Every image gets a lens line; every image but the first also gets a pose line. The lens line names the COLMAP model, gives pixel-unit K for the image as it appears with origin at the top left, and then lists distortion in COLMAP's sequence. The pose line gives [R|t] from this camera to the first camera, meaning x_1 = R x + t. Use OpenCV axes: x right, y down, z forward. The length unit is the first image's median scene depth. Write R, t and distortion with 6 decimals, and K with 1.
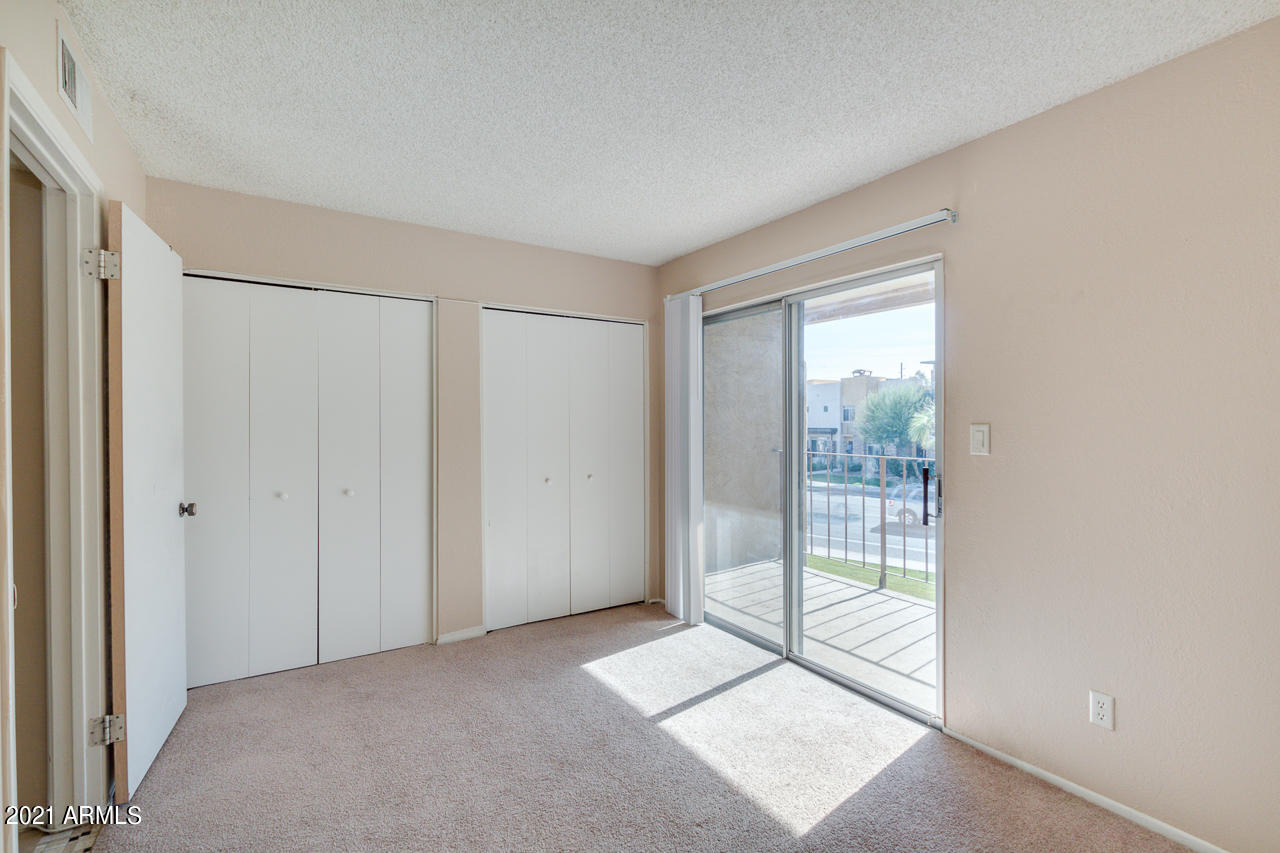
lens RADIAL K [[589.0, 0, 646.0], [0, 589.0, 422.4], [0, 0, 1]] dist [0.012447, -0.007011]
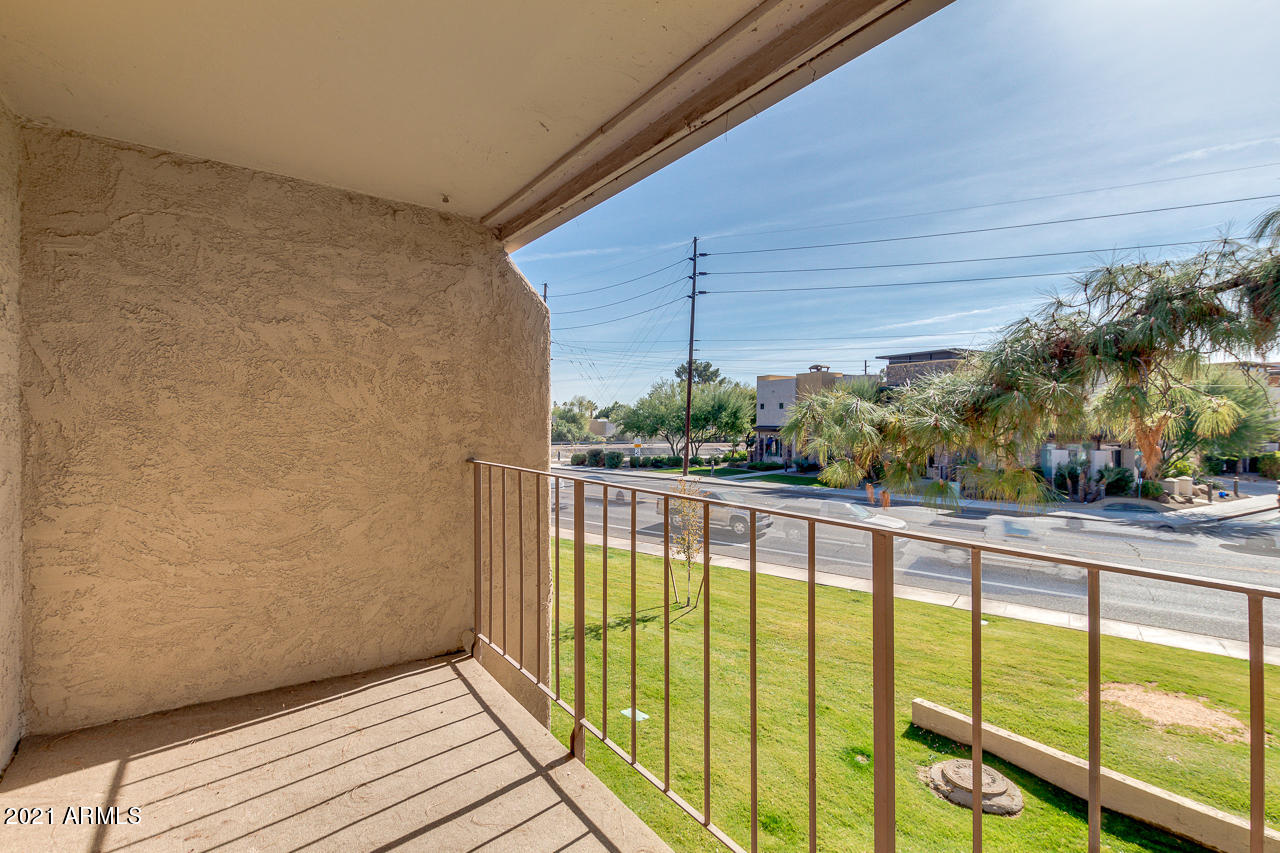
lens RADIAL K [[589.0, 0, 646.0], [0, 589.0, 422.4], [0, 0, 1]] dist [0.012447, -0.007011]
pose [[0.998955, -0.003978, 0.045541, 0.179682], [0.003903, 0.999991, 0.001730, 0.005447], [-0.045548, -0.001550, 0.998961, 0.216353]]
